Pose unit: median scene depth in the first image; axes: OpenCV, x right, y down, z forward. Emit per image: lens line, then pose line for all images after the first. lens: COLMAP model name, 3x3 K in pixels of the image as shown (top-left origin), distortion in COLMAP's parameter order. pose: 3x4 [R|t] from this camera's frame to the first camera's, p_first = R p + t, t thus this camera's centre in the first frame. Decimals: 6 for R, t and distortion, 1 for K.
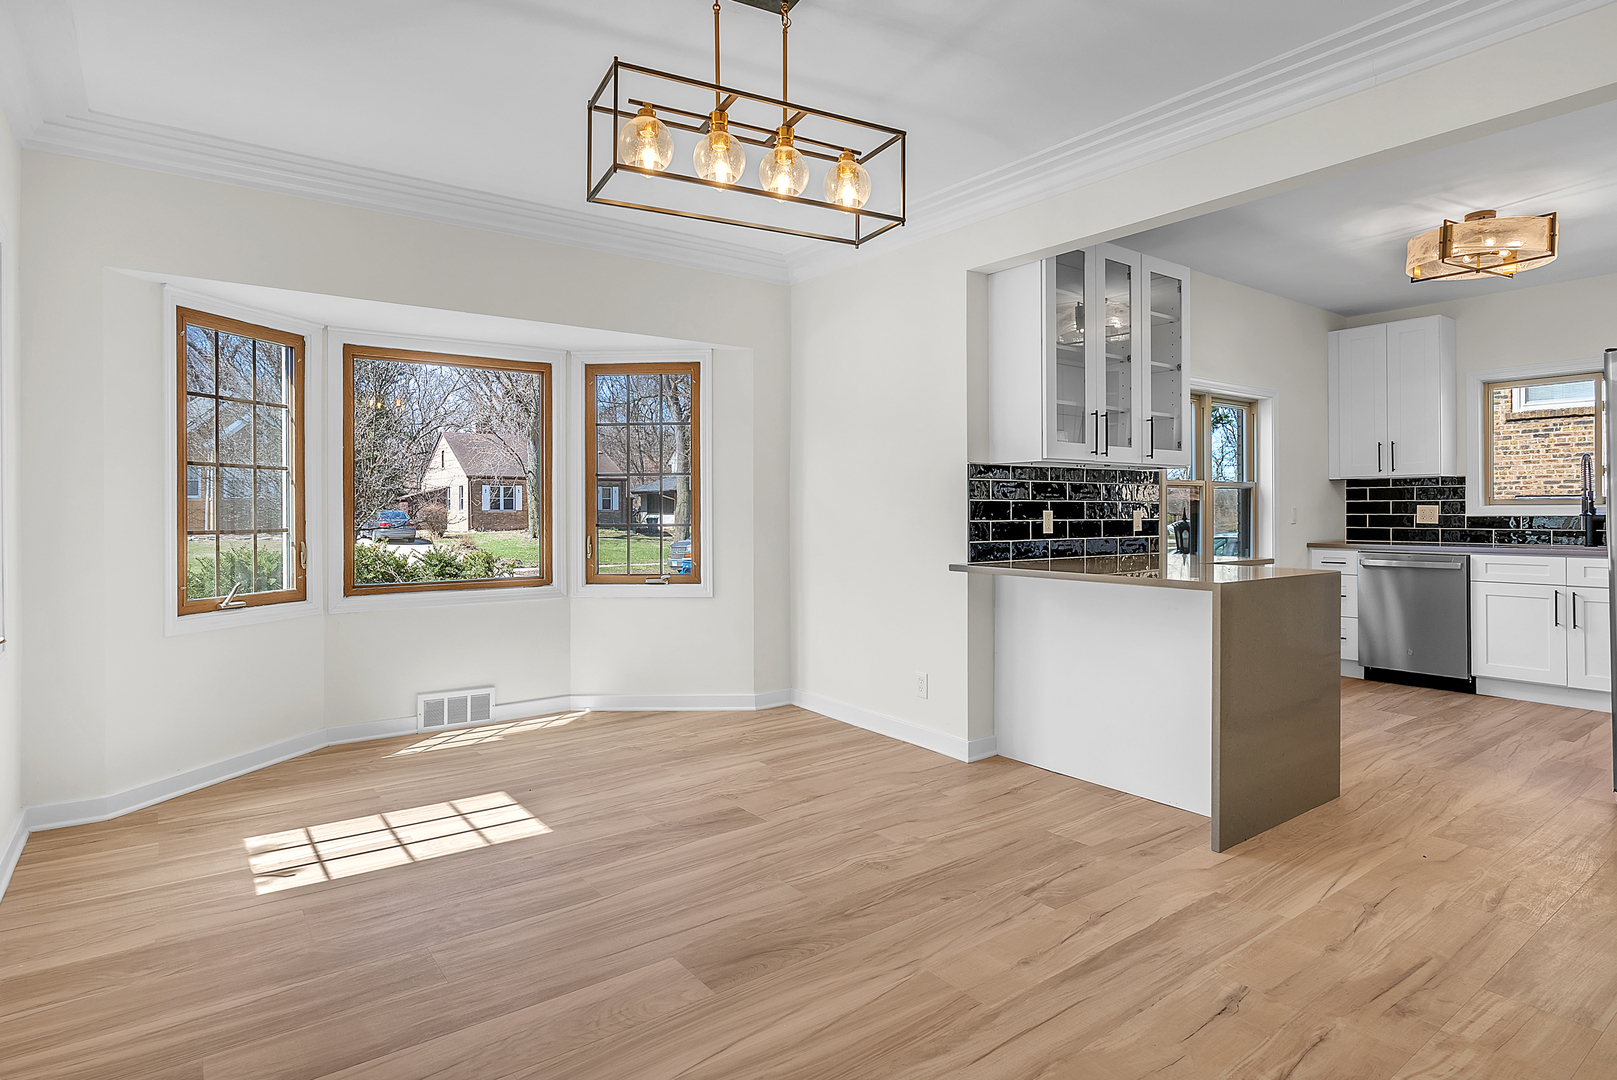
lens RADIAL K [[854.1, 0, 809.4], [0, 854.1, 503.5], [0, 0, 1]] dist [-0.005061, -0.000539]
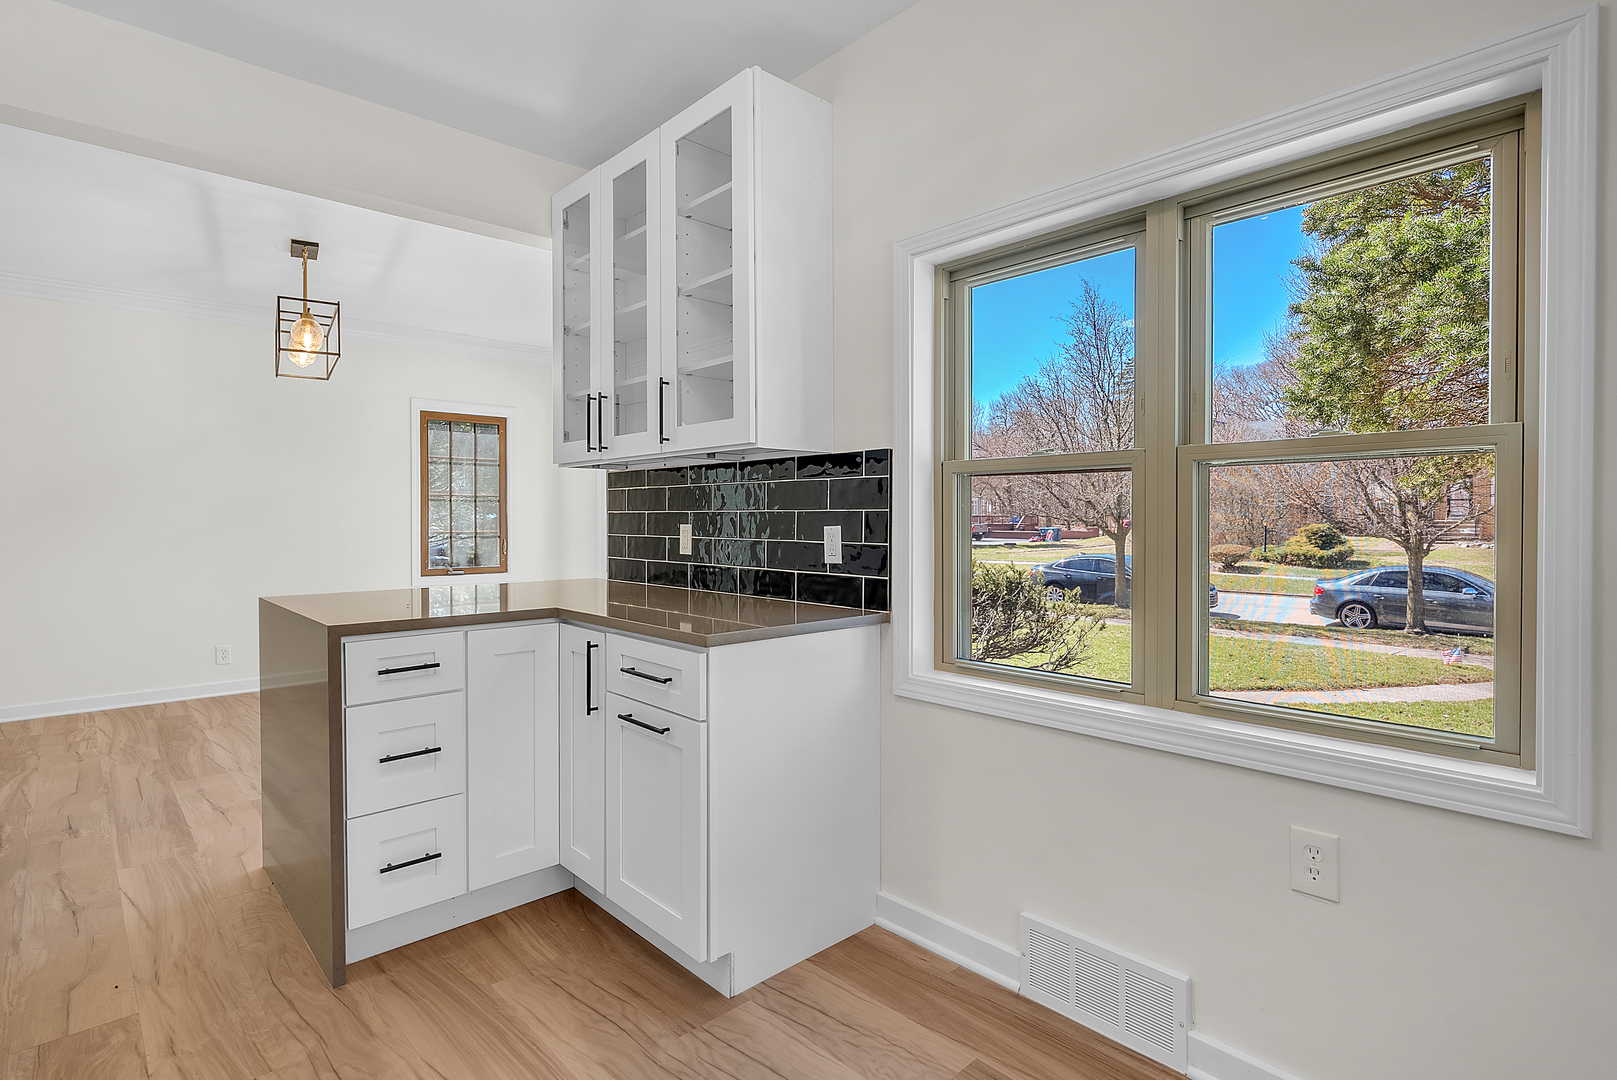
lens RADIAL K [[790.7, 0, 803.0], [0, 790.7, 531.4], [0, 0, 1]] dist [-0.002951, -0.000417]
pose [[0.112862, 0.018477, -0.993439, 1.324287], [0.010866, 0.999744, 0.019829, 0.002991], [0.993551, -0.013033, 0.112632, 1.381377]]
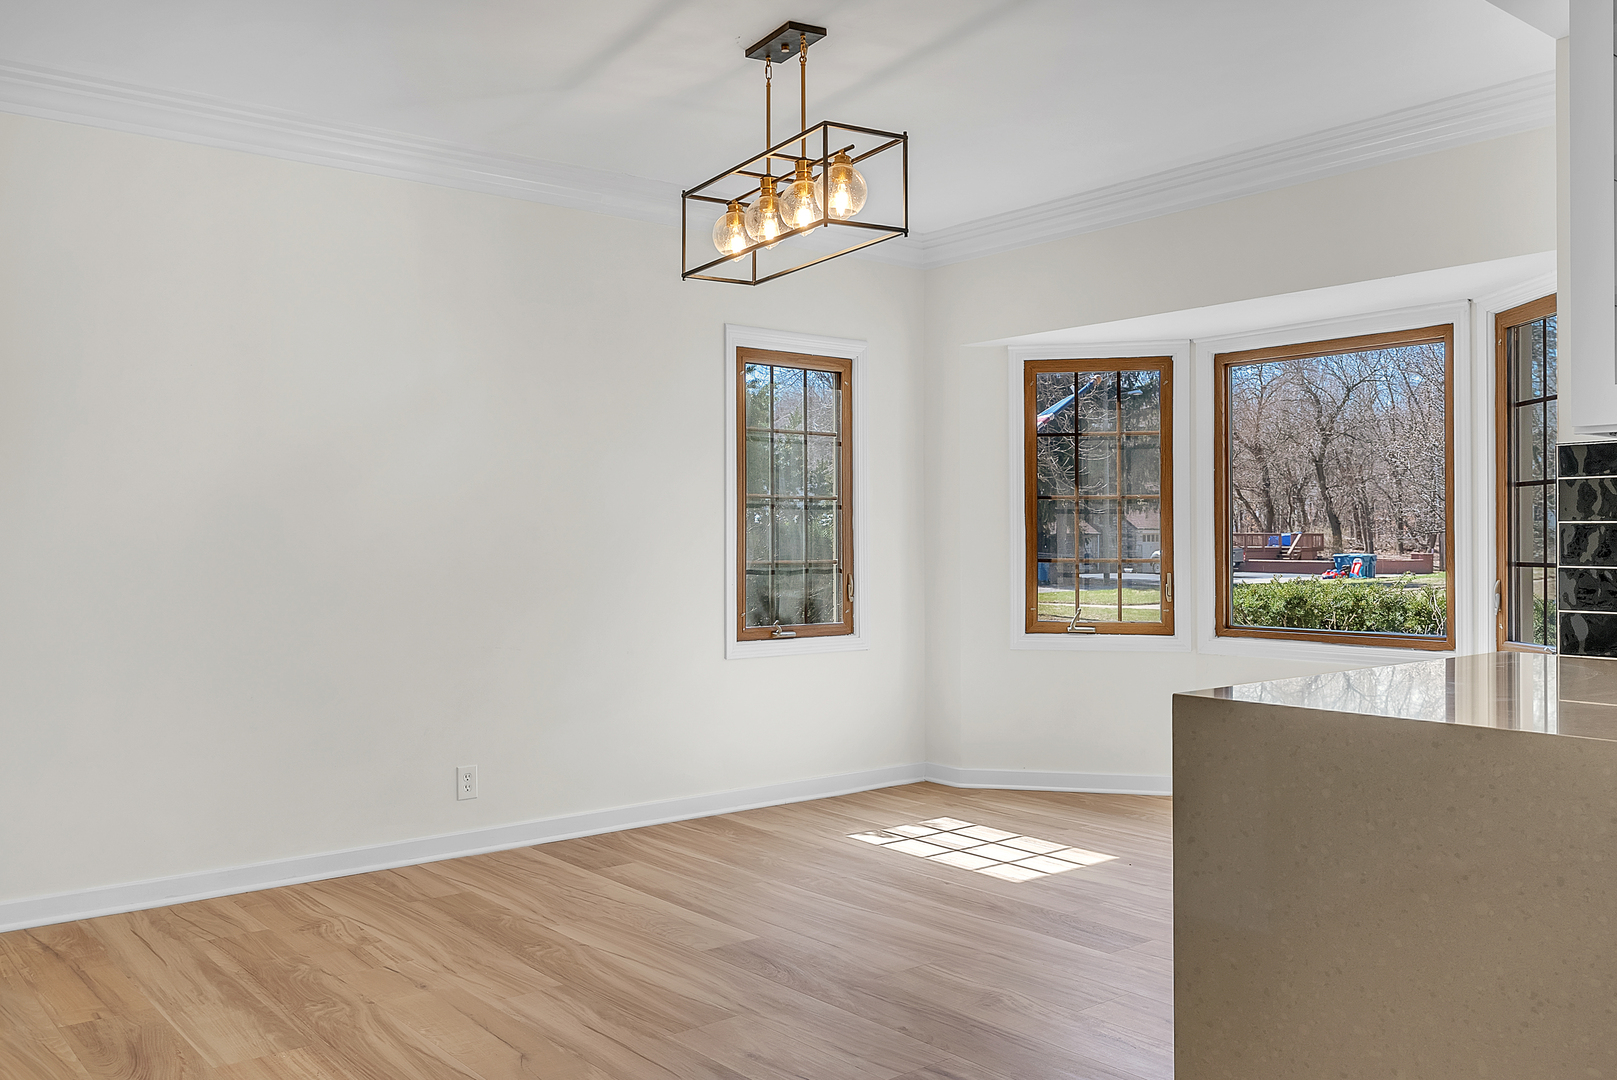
lens RADIAL K [[1305.6, 0, 806.1], [0, 1305.6, 543.9], [0, 0, 1]] dist [0.007504, 0.001026]
pose [[0.065650, 0.006560, -0.997821, 1.092243], [0.010094, 0.999923, 0.007238, -0.003329], [0.997792, -0.010547, 0.065579, 0.657667]]
